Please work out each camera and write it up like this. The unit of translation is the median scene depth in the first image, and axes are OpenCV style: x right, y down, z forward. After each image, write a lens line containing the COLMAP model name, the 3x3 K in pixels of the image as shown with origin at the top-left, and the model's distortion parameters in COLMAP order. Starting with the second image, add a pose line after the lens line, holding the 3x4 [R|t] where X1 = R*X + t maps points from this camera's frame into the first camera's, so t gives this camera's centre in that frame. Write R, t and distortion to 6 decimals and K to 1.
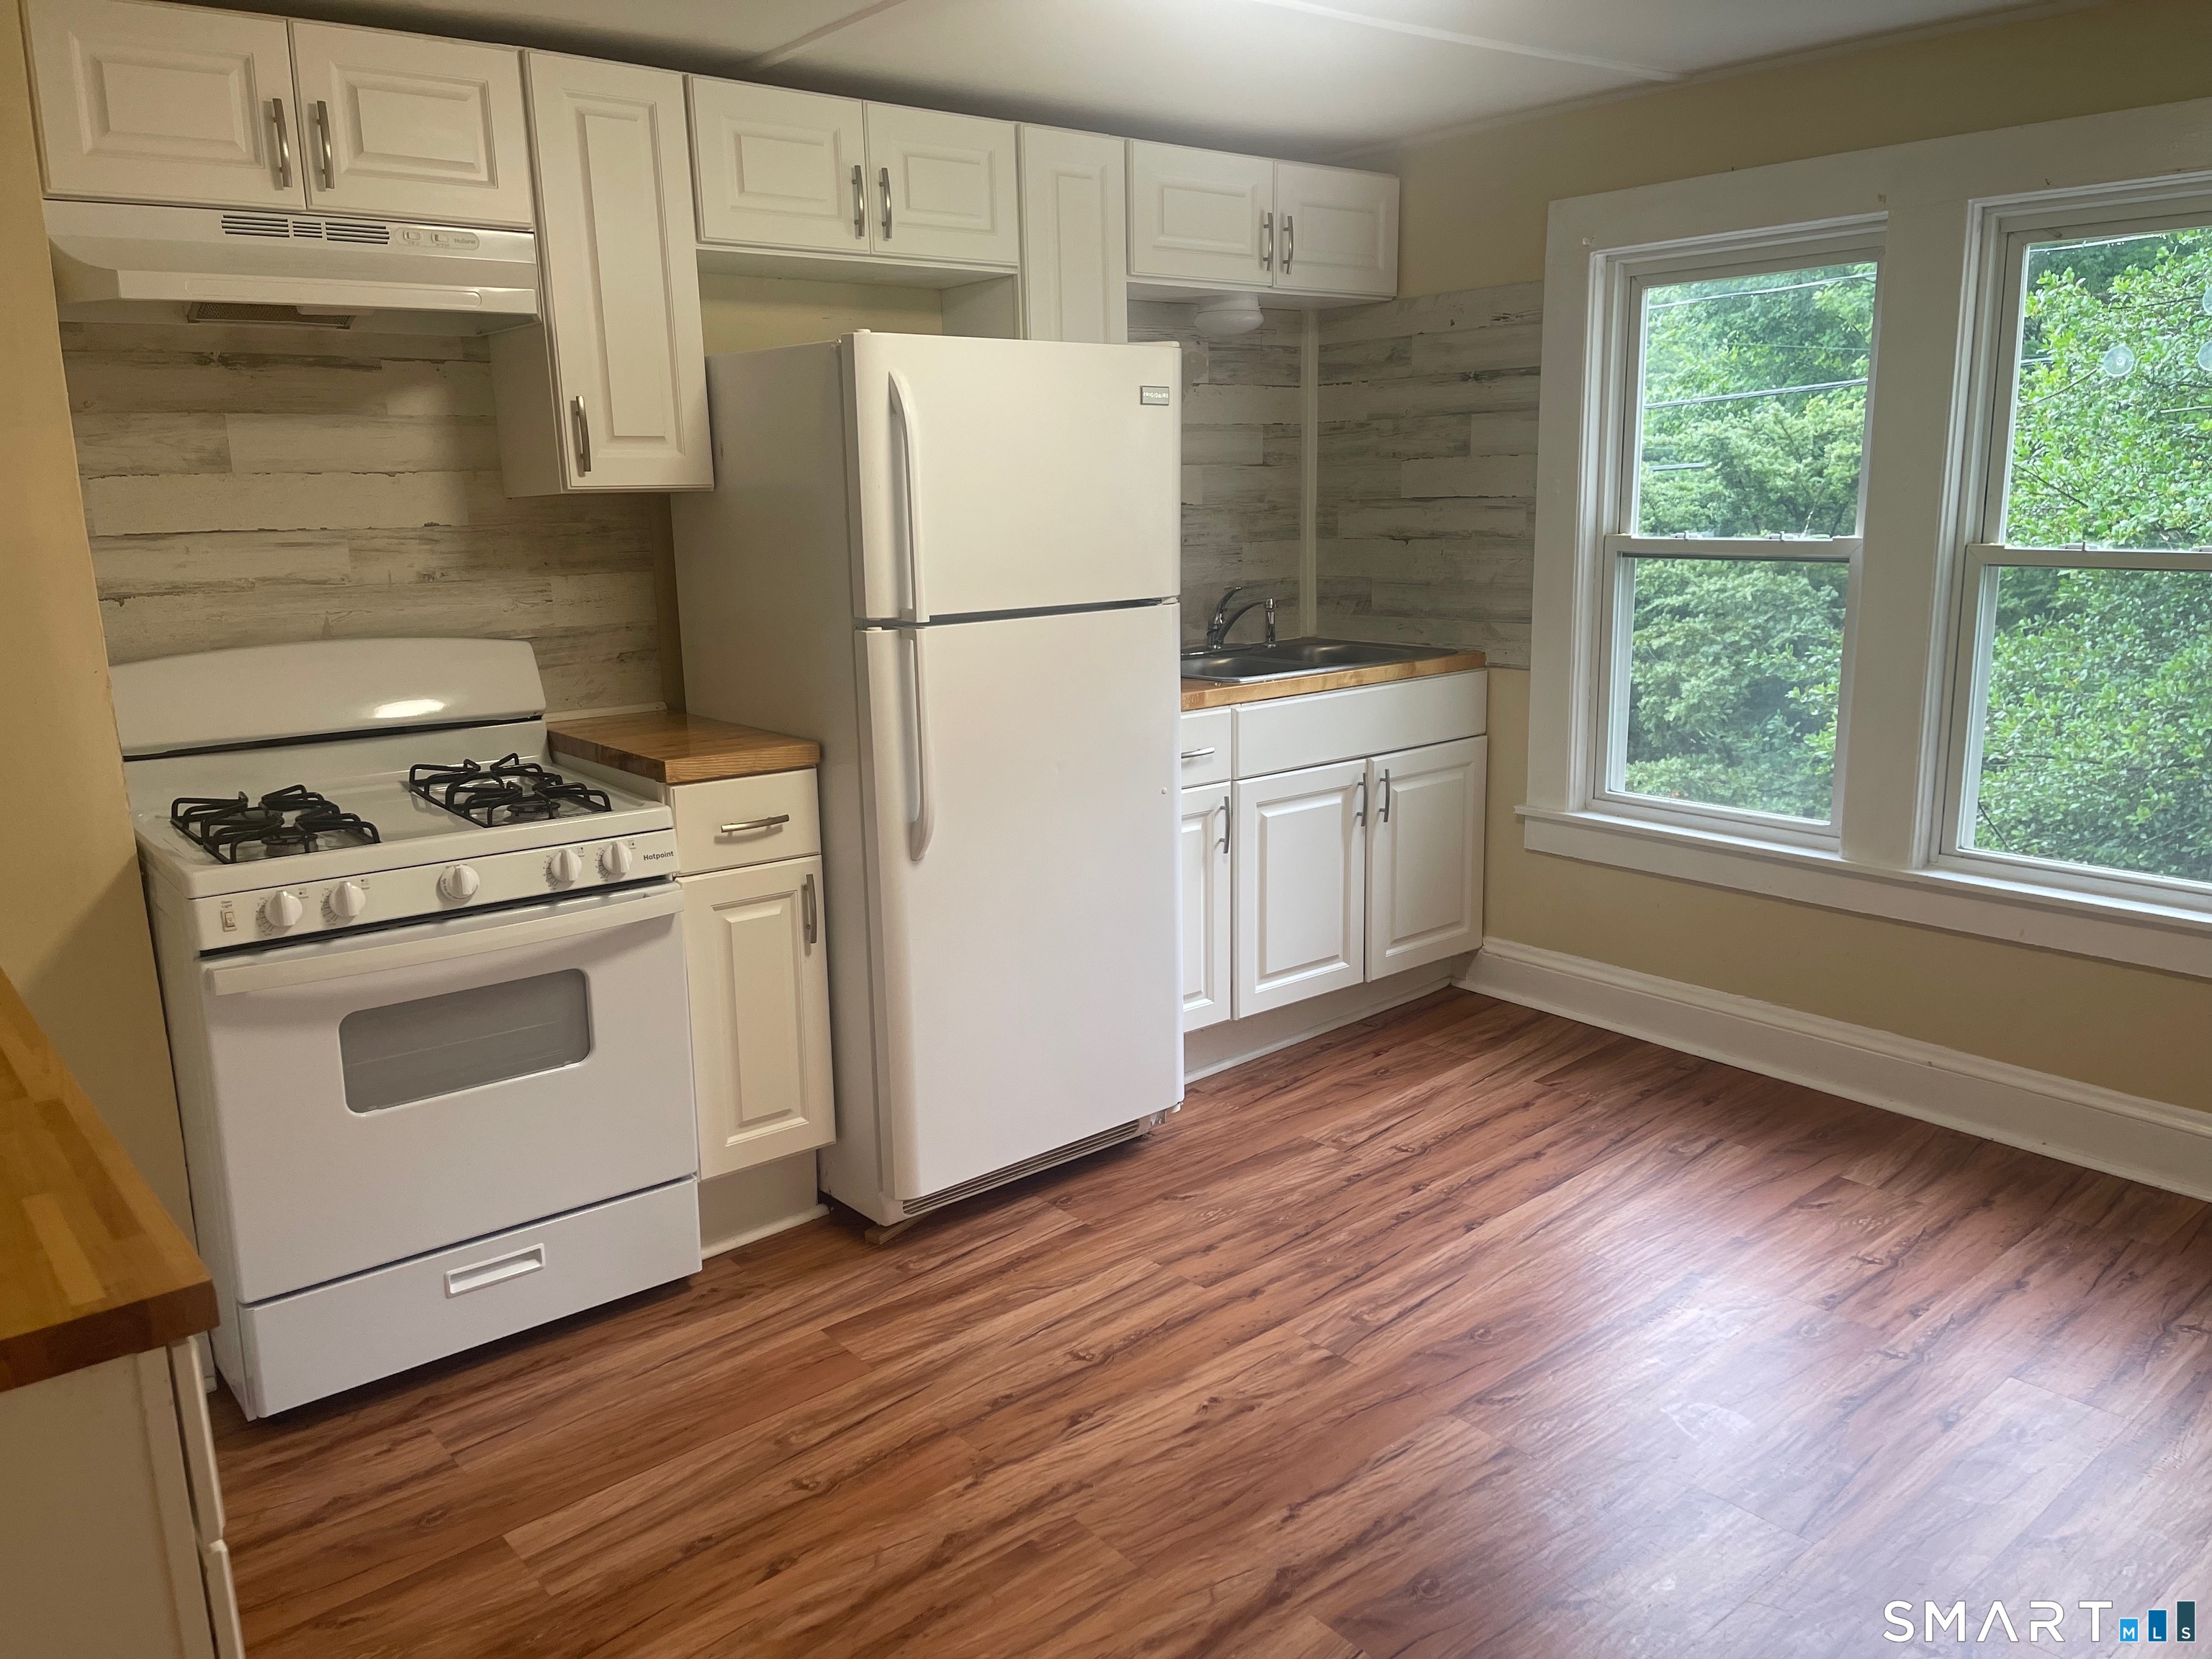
lens RADIAL K [[1663.5, 0, 1111.0], [0, 1663.5, 836.7], [0, 0, 1]] dist [0.049091, -0.026182]
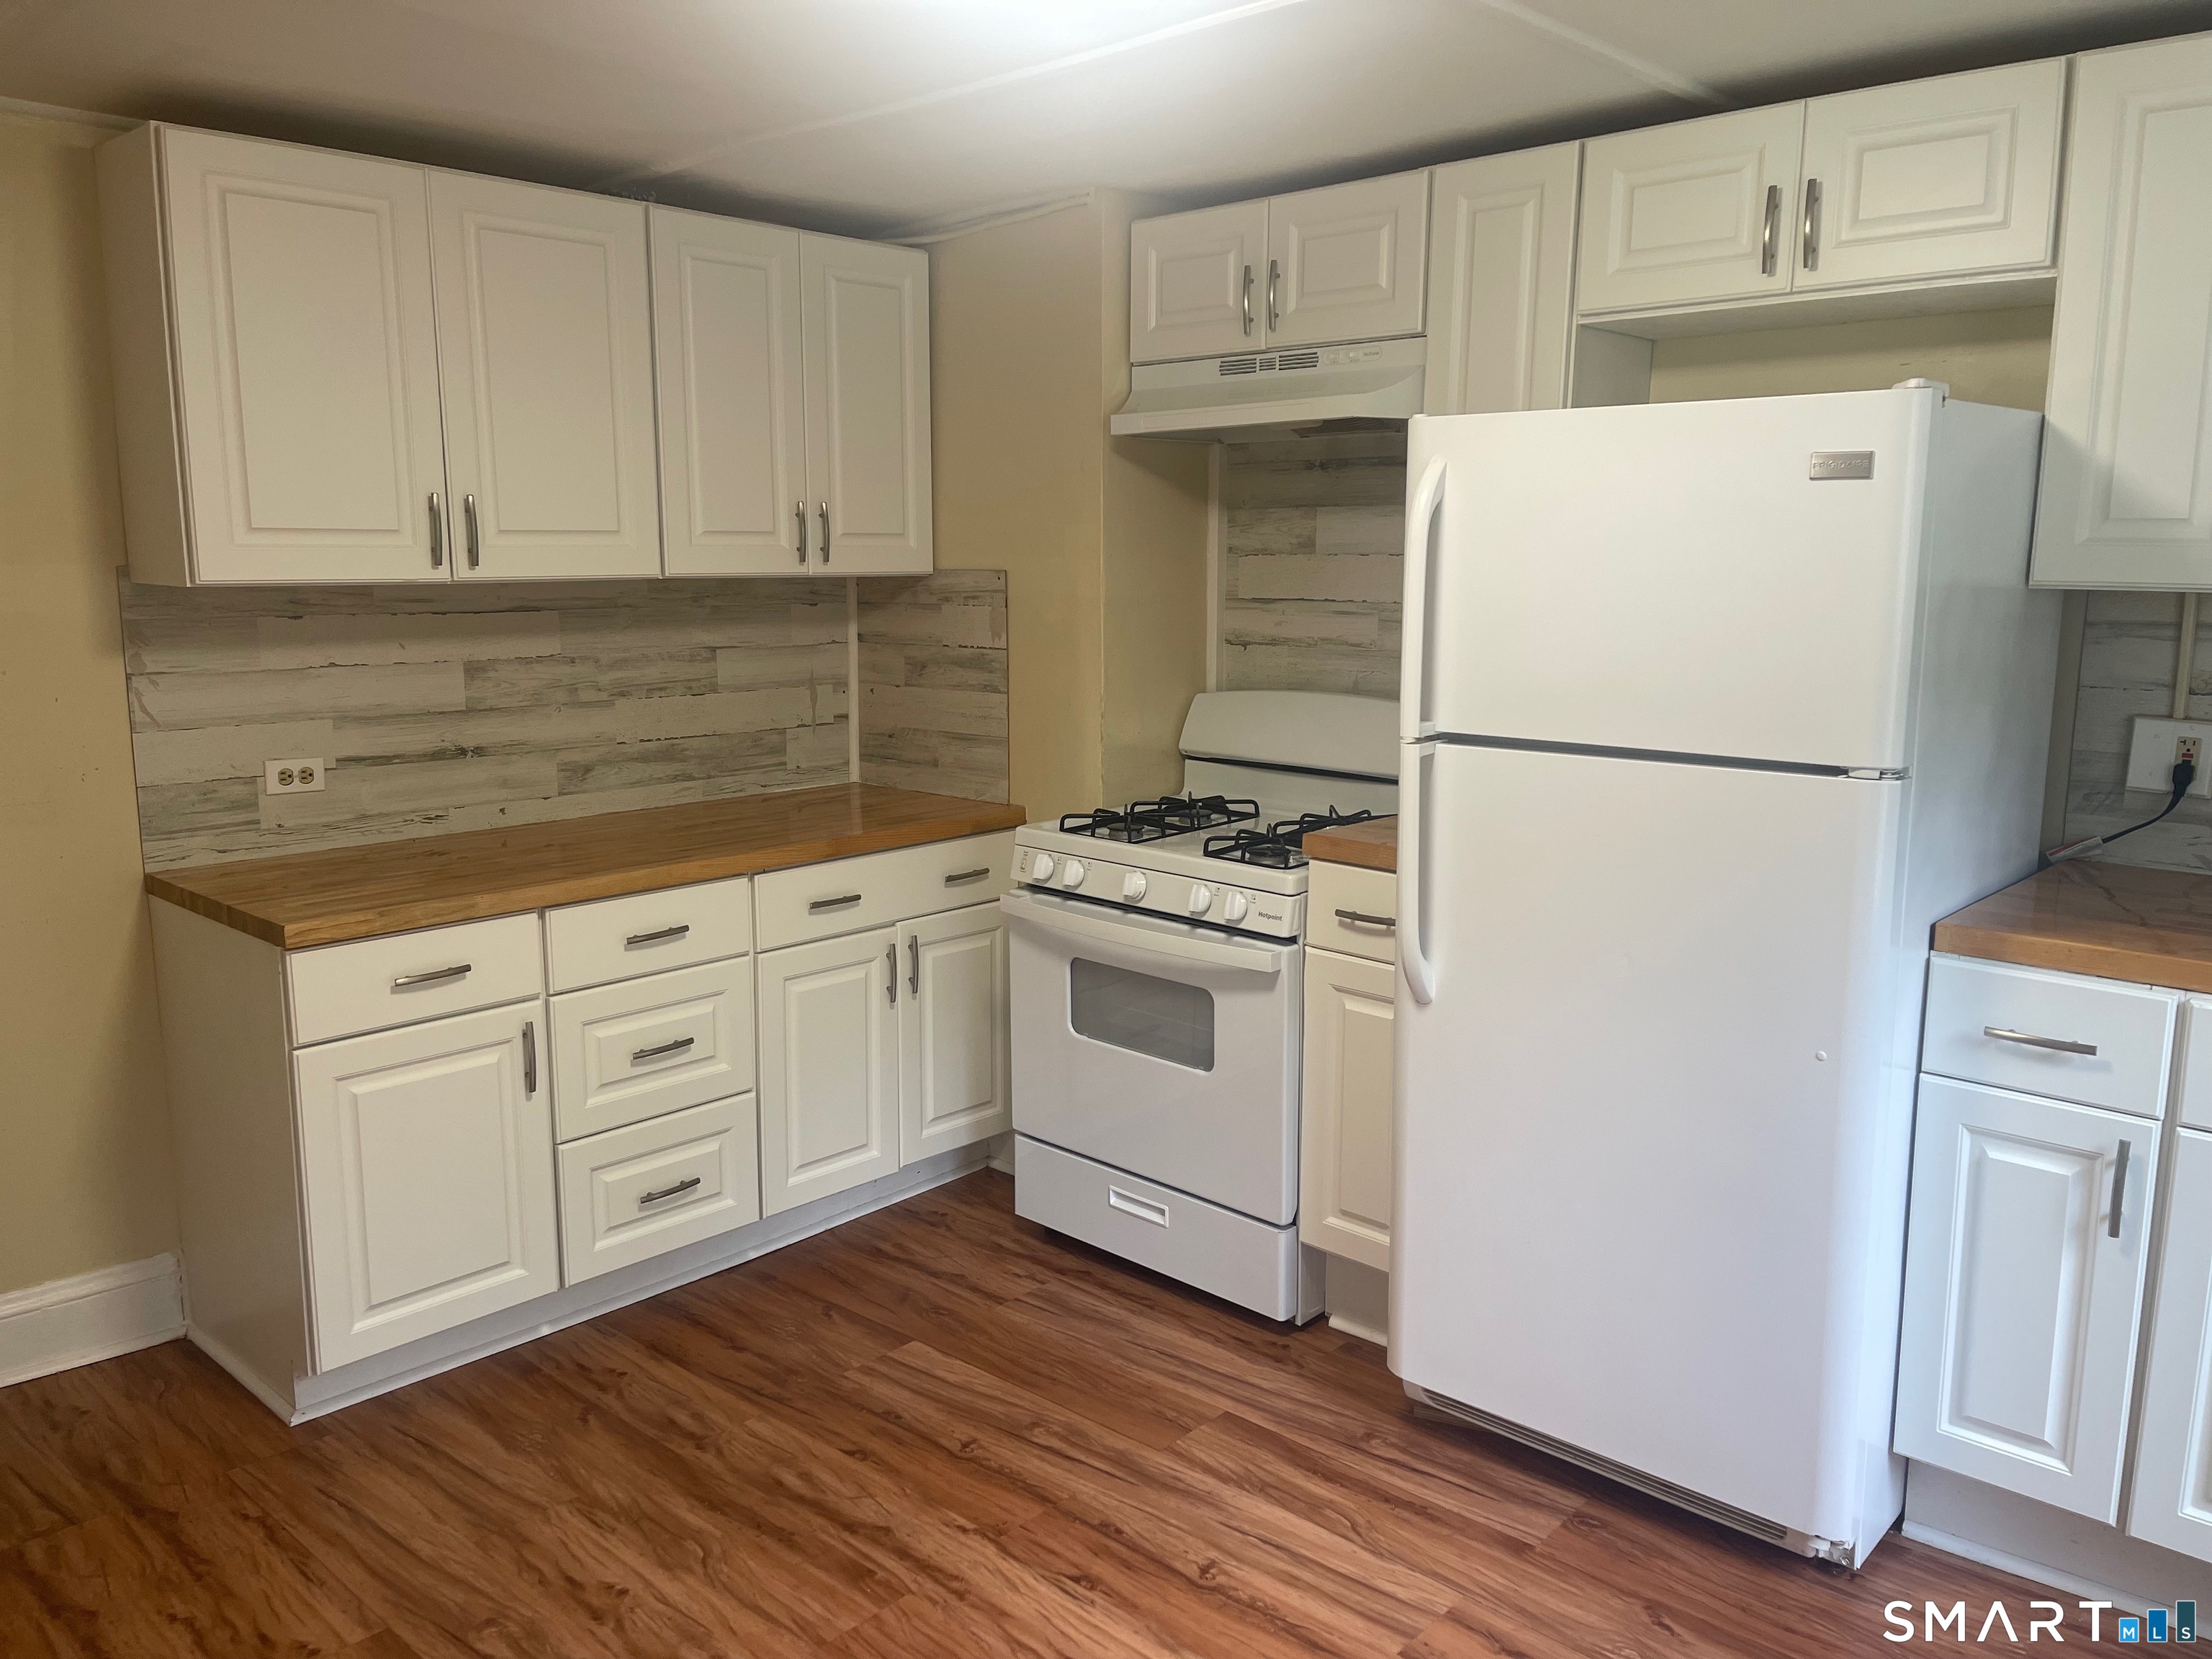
lens RADIAL K [[1663.5, 0, 1109.3], [0, 1663.5, 828.7], [0, 0, 1]] dist [0.049091, -0.026182]
pose [[0.130161, 0.186746, -0.973747, 0.756653], [-0.214951, 0.964060, 0.156156, -0.190451], [0.967912, 0.188982, 0.165624, 0.725781]]
